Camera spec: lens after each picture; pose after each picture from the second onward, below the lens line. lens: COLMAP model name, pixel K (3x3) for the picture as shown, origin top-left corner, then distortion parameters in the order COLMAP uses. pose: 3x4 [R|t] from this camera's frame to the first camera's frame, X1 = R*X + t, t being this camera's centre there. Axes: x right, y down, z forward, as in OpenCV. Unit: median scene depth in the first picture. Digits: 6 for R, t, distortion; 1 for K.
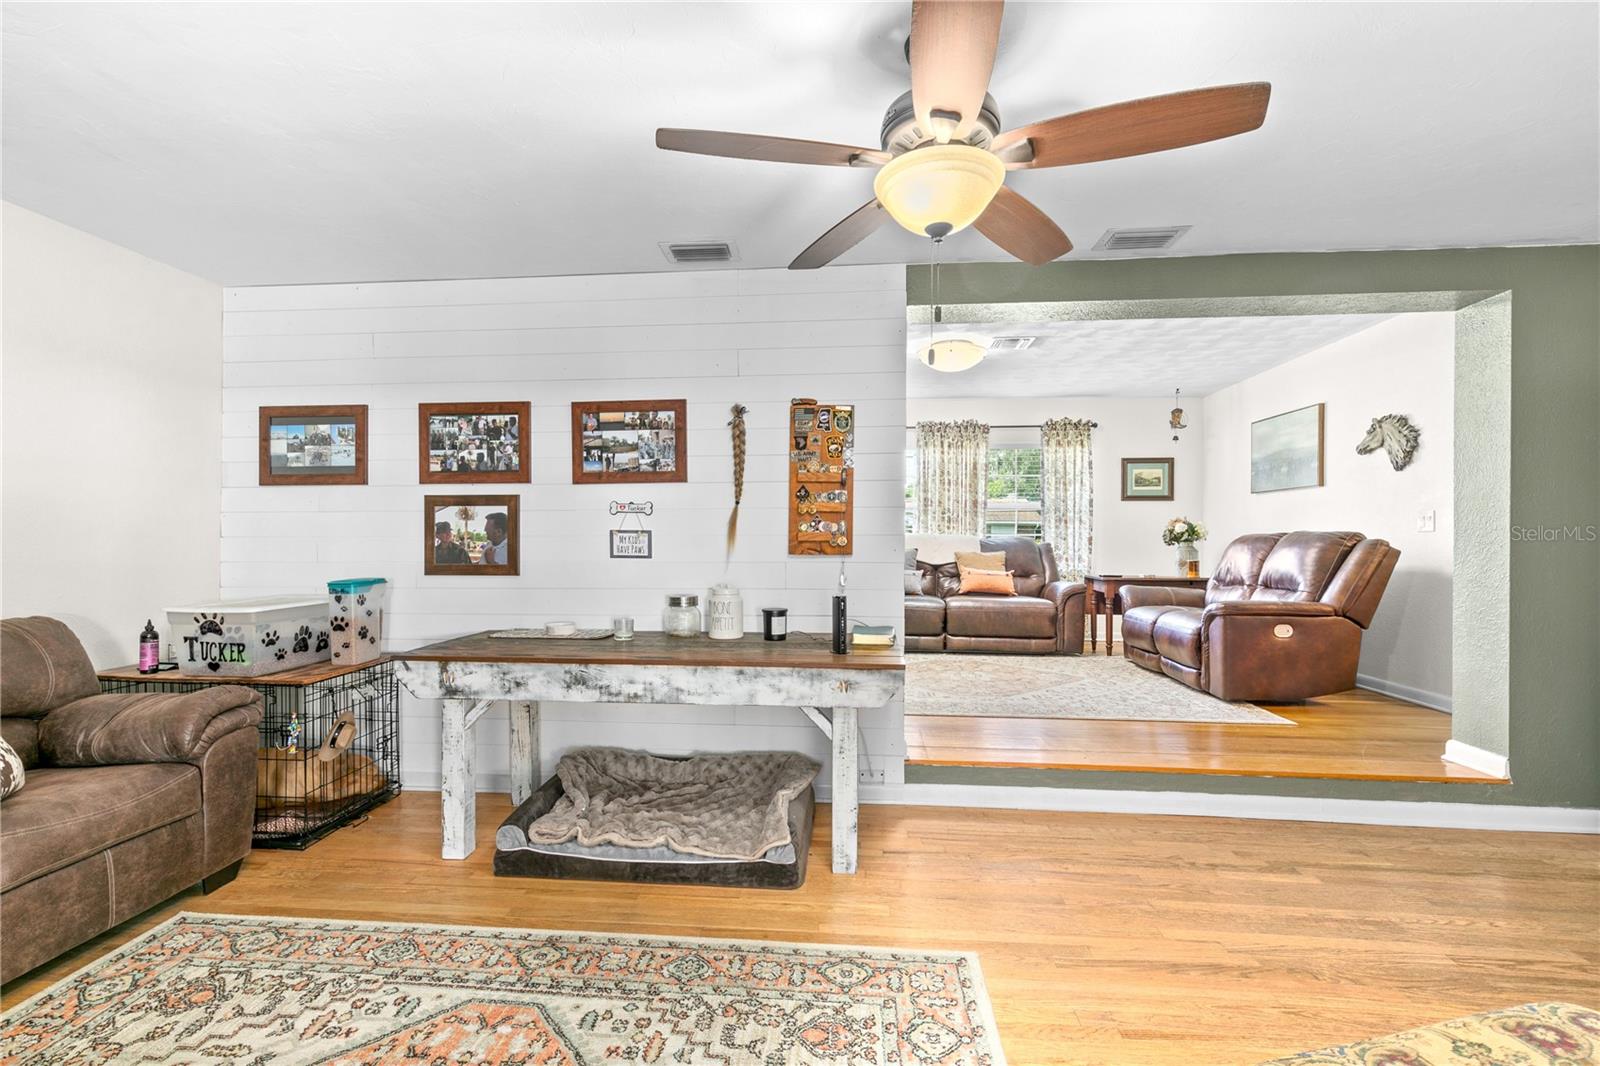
lens RADIAL K [[725.9, 0, 791.5], [0, 725.9, 533.2], [0, 0, 1]] dist [0.000354, -0.000700]
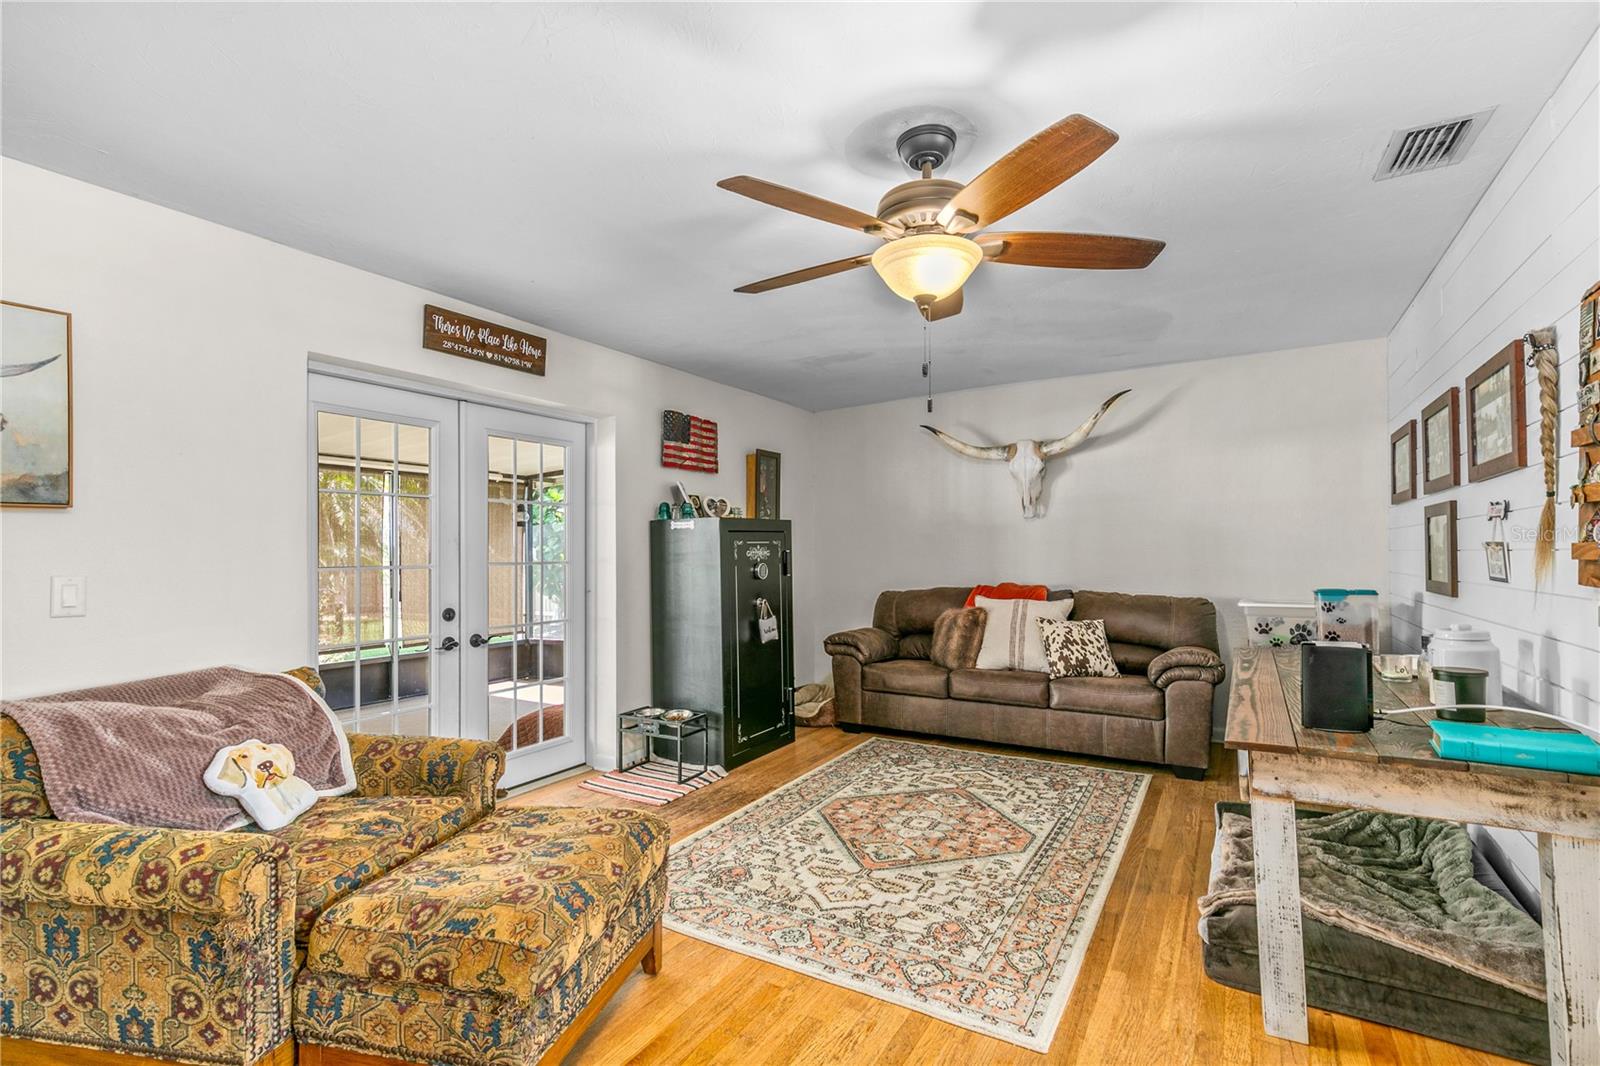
lens RADIAL K [[725.9, 0, 797.1], [0, 725.9, 541.0], [0, 0, 1]] dist [0.000354, -0.000700]
pose [[-0.443663, -0.008585, -0.896152, 1.196984], [0.007813, 0.999879, -0.013446, -0.002644], [0.896159, -0.012967, -0.443543, 1.183650]]
